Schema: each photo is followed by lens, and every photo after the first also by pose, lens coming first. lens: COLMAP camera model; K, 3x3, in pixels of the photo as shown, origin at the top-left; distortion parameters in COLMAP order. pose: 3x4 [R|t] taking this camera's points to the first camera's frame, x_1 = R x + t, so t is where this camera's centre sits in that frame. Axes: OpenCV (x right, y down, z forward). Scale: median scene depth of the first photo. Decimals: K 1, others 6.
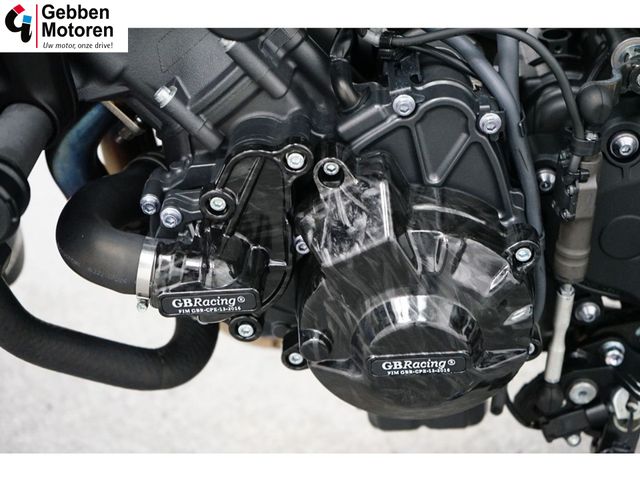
lens RADIAL K [[1028.6, 0, 320.0], [0, 1028.6, 240.0], [0, 0, 1]] dist [0.040195, -0.036811]
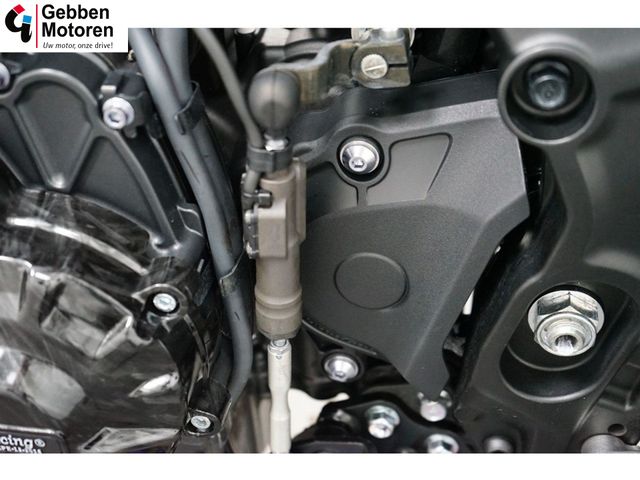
lens RADIAL K [[1028.6, 0, 320.0], [0, 1028.6, 240.0], [0, 0, 1]] dist [0.040195, -0.036811]
pose [[0.988445, 0.107738, -0.106629, 0.373009], [-0.098936, 0.991486, 0.084661, -0.098257], [0.114842, -0.073134, 0.990688, 0.318116]]
